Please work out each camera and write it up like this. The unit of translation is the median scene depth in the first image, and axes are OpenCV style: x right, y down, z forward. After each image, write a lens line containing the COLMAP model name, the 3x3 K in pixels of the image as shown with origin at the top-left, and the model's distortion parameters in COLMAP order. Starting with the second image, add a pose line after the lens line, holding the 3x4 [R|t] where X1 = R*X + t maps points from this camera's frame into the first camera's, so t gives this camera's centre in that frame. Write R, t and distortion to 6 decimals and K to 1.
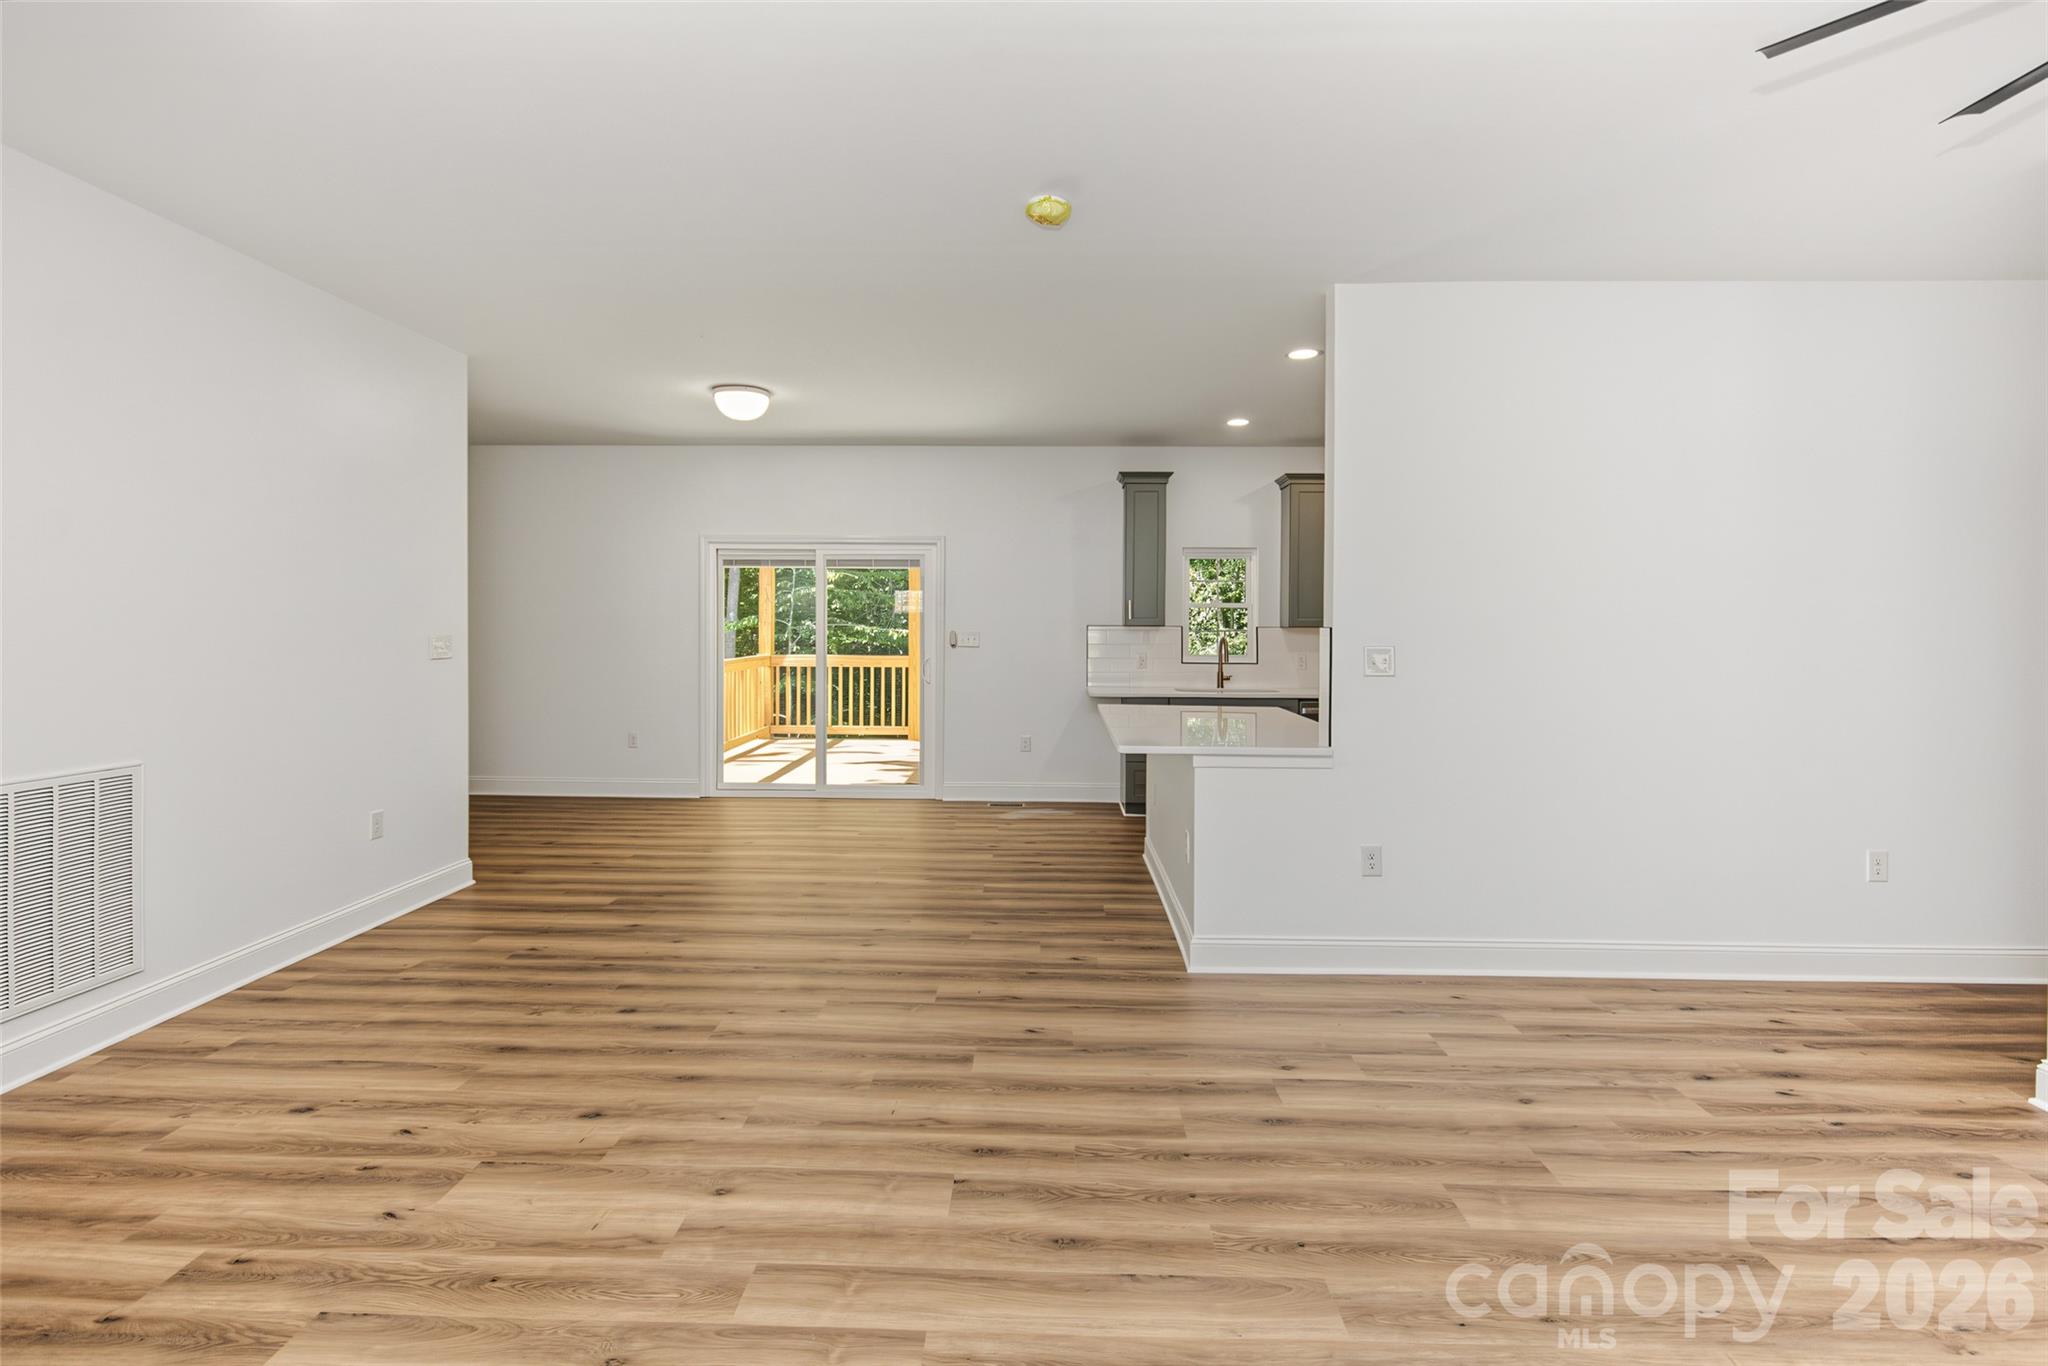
lens RADIAL K [[937.4, 0, 1022.4], [0, 937.4, 629.9], [0, 0, 1]] dist [-0.013592, 0.000400]
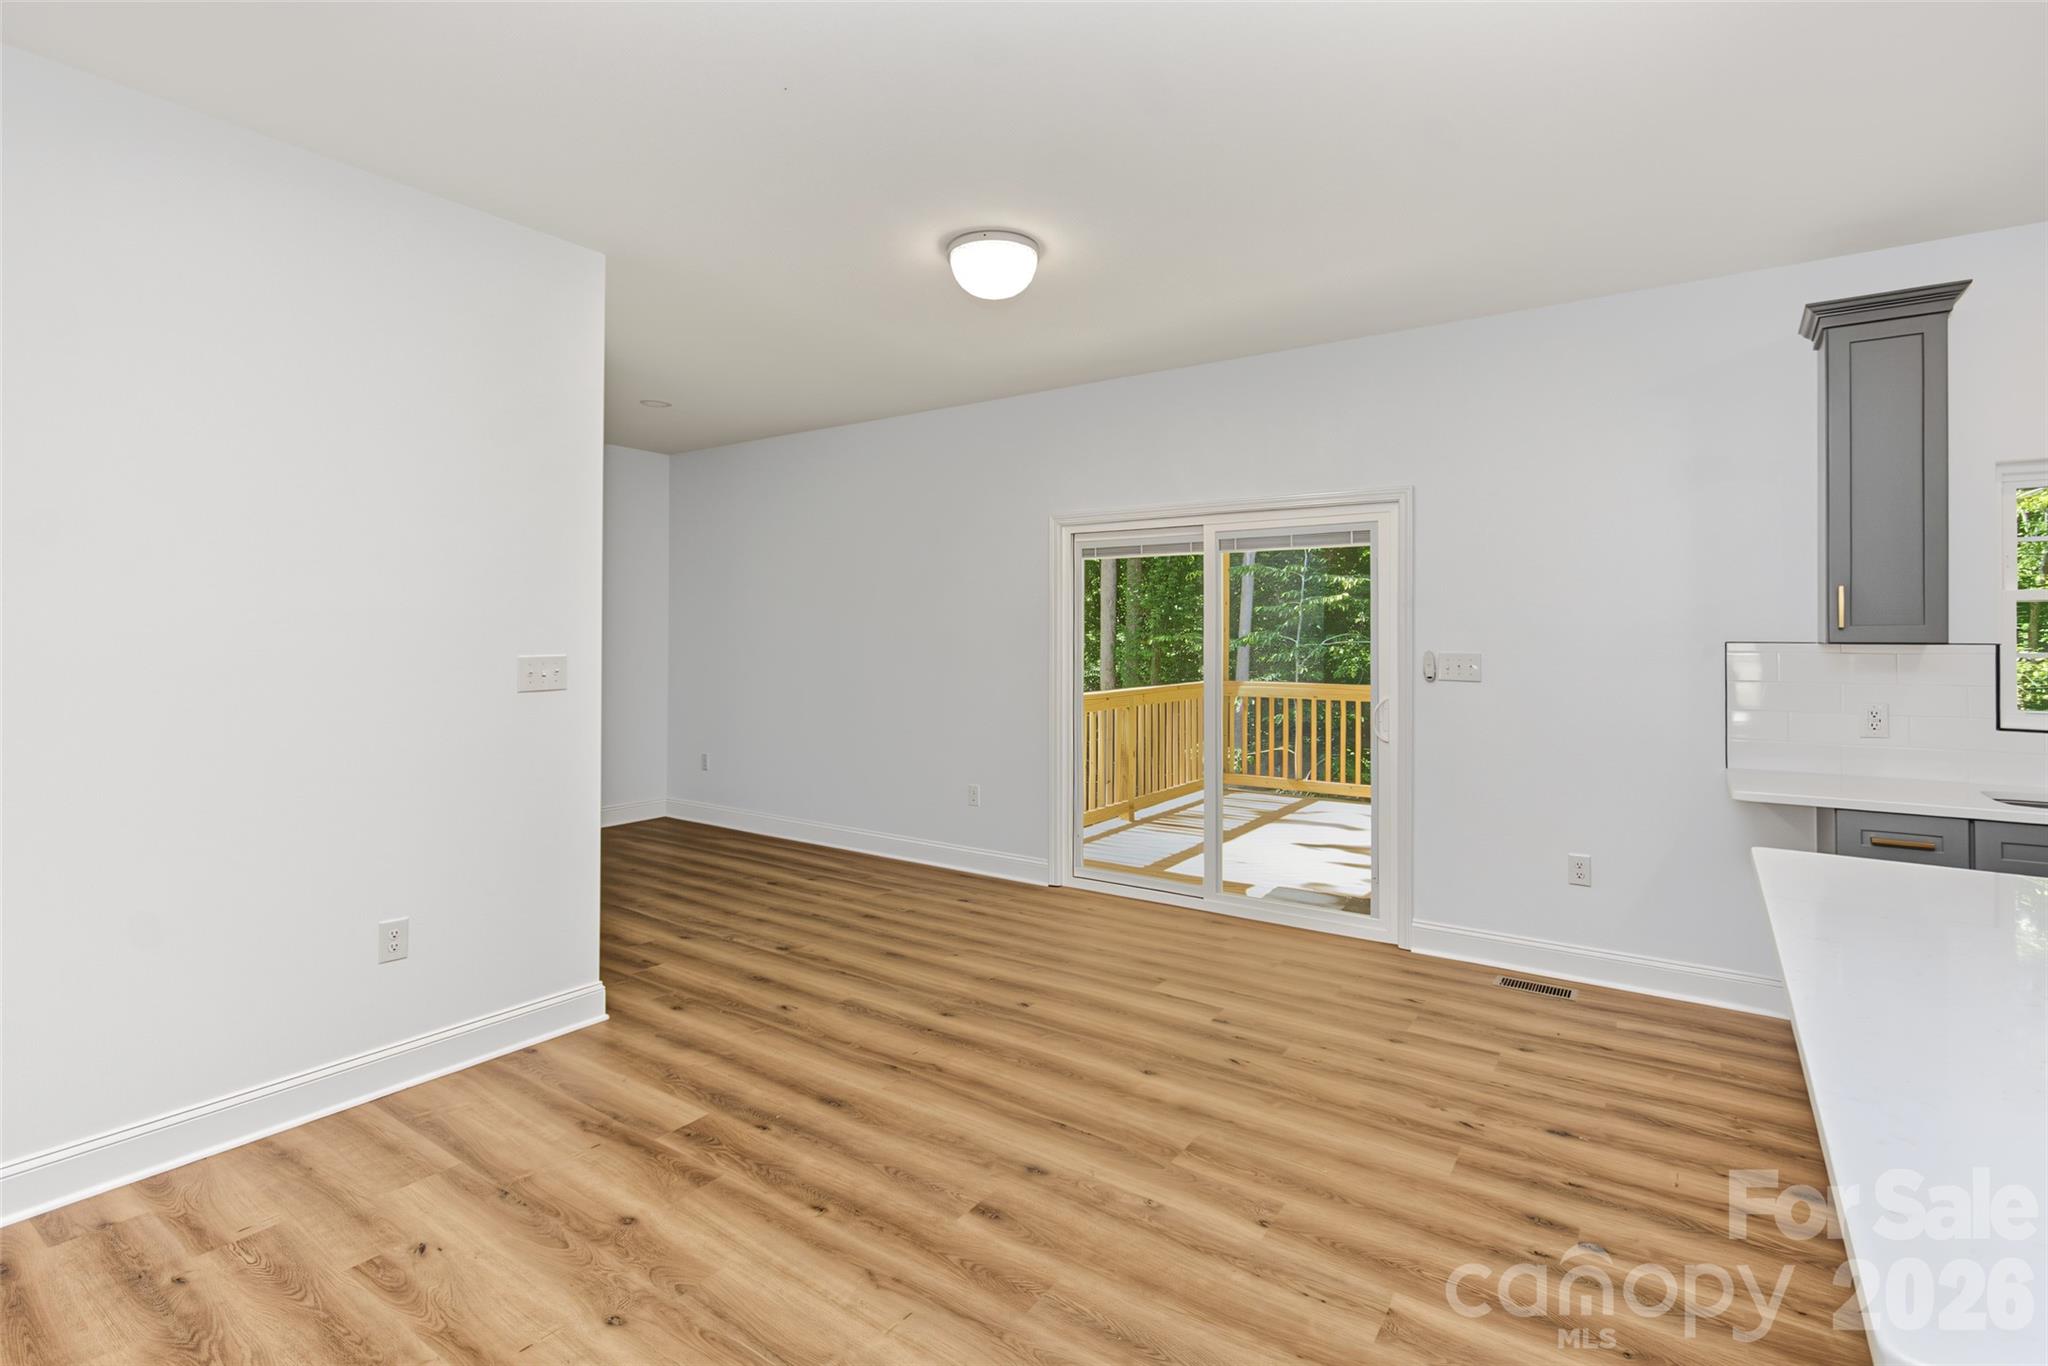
lens RADIAL K [[937.4, 0, 1033.0], [0, 937.4, 639.0], [0, 0, 1]] dist [-0.013592, 0.000400]
pose [[0.836130, -0.003216, -0.548522, 0.033864], [-0.002098, 0.999957, -0.009062, -0.001280], [0.548527, 0.008728, 0.836087, 0.414741]]
